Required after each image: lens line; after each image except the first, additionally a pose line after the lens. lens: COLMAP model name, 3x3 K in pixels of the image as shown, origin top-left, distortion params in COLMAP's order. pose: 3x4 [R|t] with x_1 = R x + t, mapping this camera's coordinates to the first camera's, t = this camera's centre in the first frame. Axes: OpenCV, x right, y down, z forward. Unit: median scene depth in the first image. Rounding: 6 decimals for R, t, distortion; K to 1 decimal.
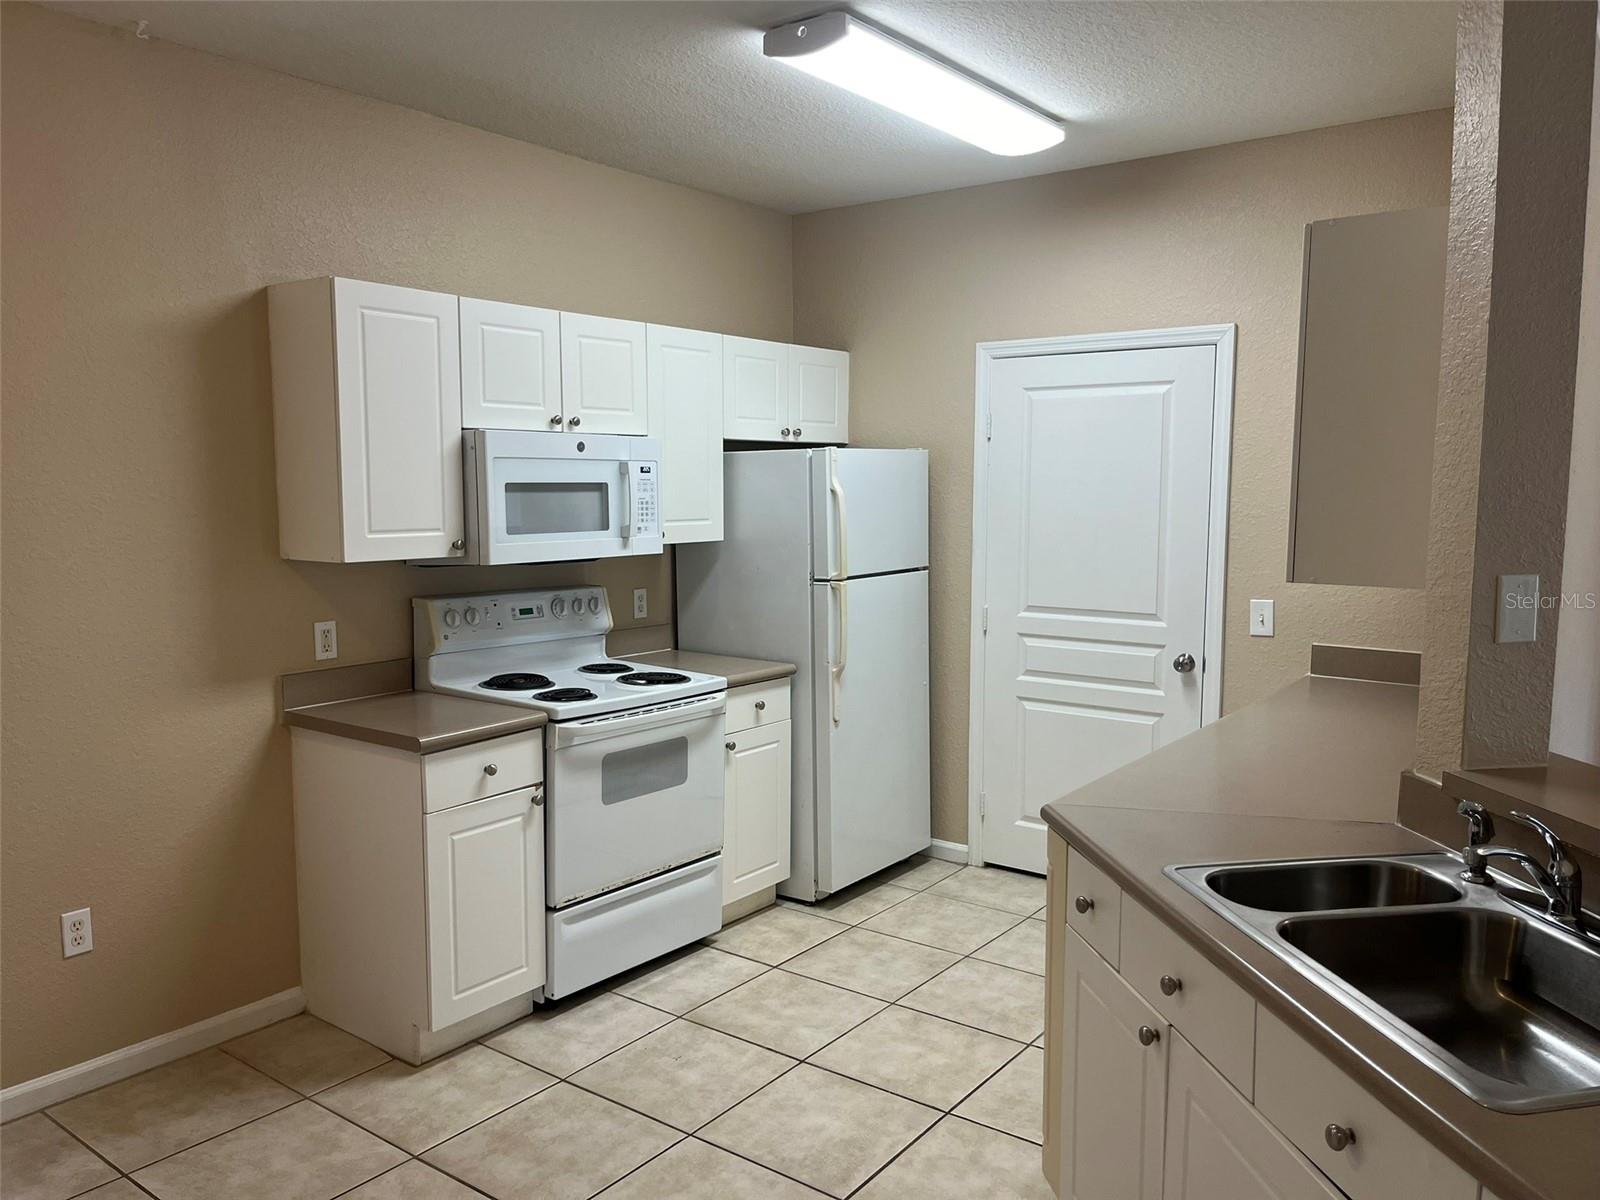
lens RADIAL K [[1222.9, 0, 810.5], [0, 1222.9, 602.0], [0, 0, 1]] dist [0.043189, -0.003870]
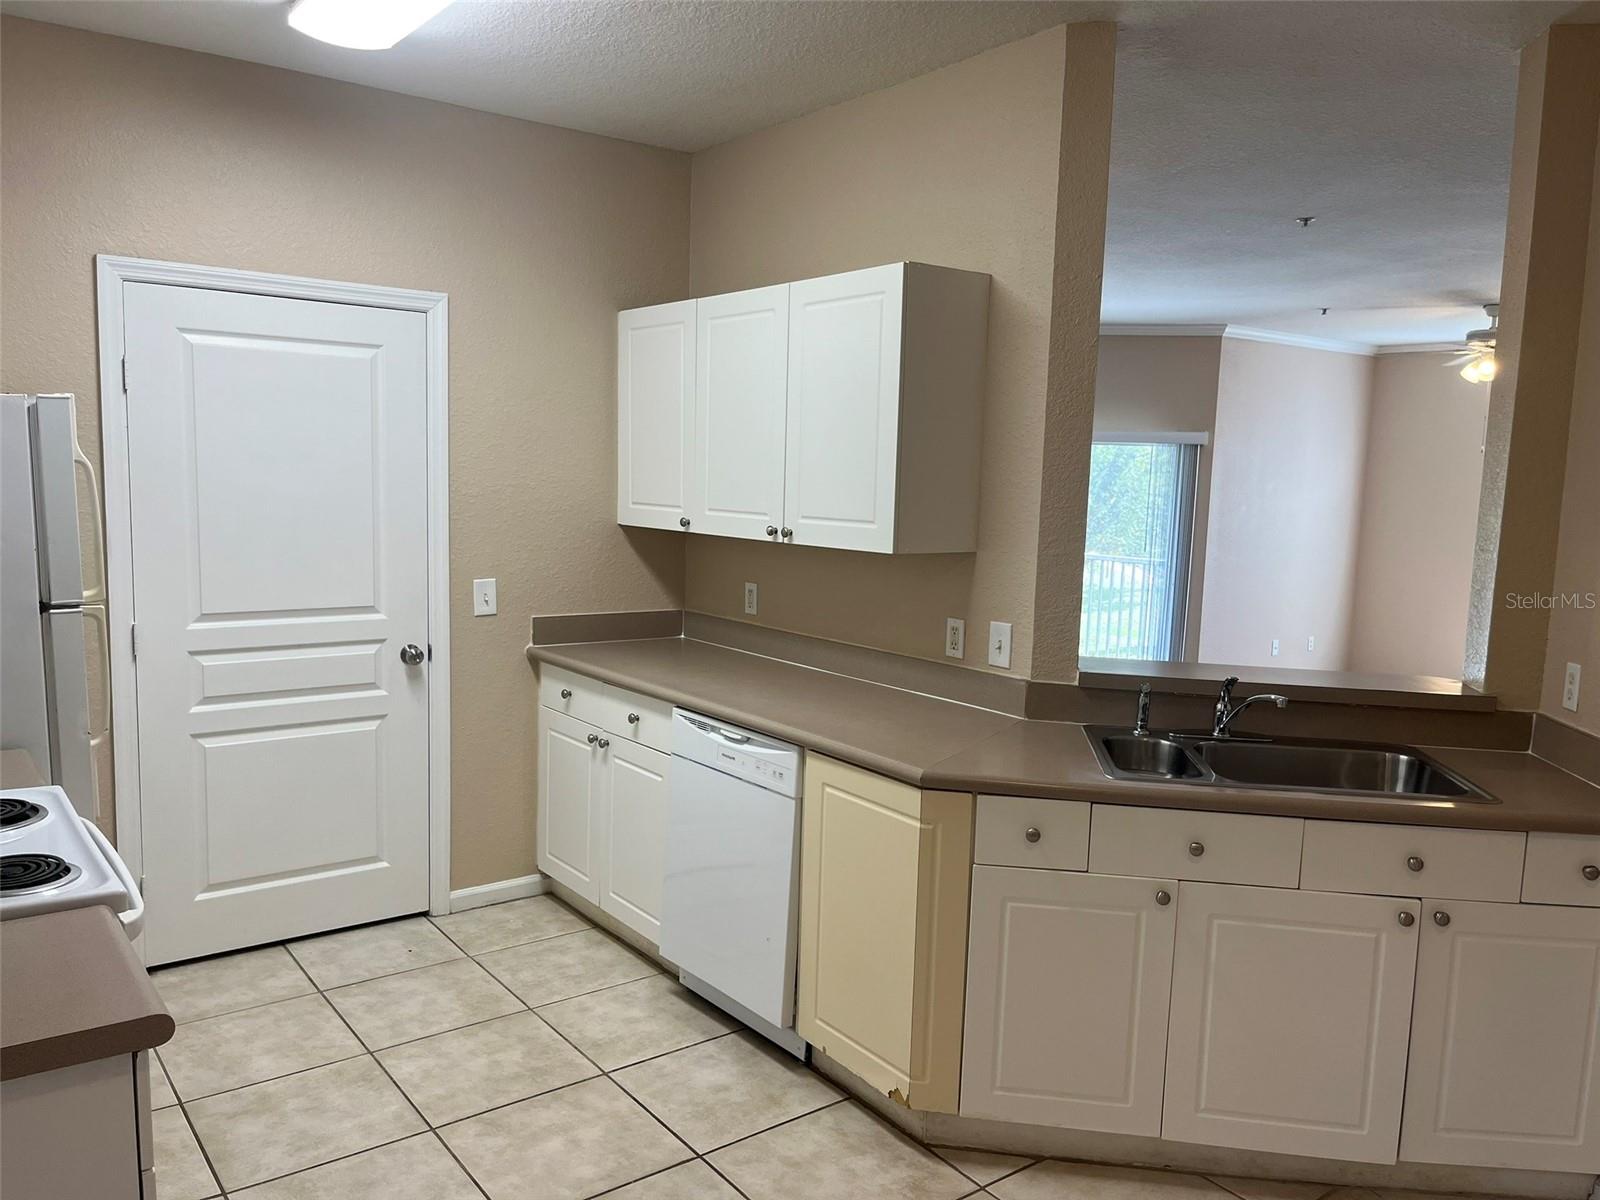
lens RADIAL K [[1222.9, 0, 810.5], [0, 1222.9, 602.0], [0, 0, 1]] dist [0.043189, -0.003870]
pose [[0.281976, -0.103862, 0.953783, -0.503832], [0.066014, 0.993867, 0.088711, -0.053729], [-0.957148, 0.037948, 0.287103, 0.456649]]
